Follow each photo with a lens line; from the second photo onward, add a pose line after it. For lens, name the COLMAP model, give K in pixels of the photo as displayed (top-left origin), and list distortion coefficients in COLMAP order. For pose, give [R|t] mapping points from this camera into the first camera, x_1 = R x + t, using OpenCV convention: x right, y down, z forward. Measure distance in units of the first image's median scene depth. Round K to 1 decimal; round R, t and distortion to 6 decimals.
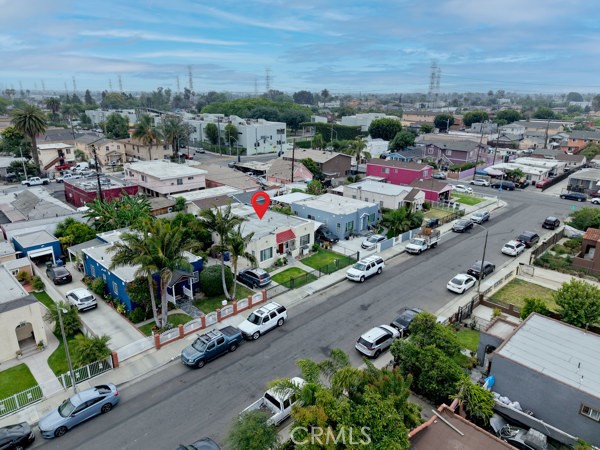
lens RADIAL K [[399.4, 0, 295.8], [0, 399.4, 226.7], [0, 0, 1]] dist [0.044518, -0.056250]
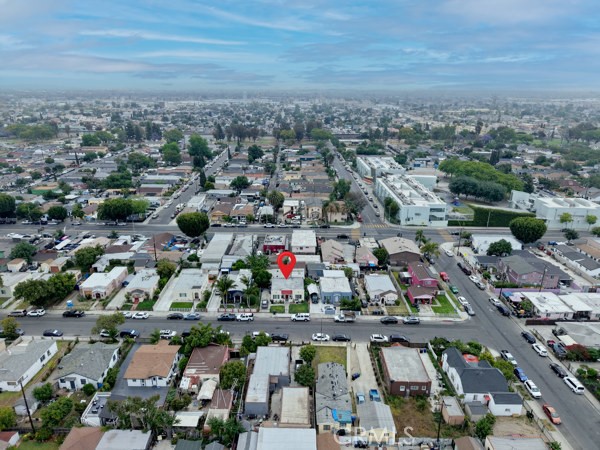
lens RADIAL K [[399.4, 0, 295.8], [0, 399.4, 226.7], [0, 0, 1]] dist [0.044518, -0.056250]
pose [[0.703228, 0.228416, -0.673273, 1.593953], [-0.224716, 0.969849, 0.094318, -0.621230], [0.674517, 0.084968, 0.733353, -0.808971]]
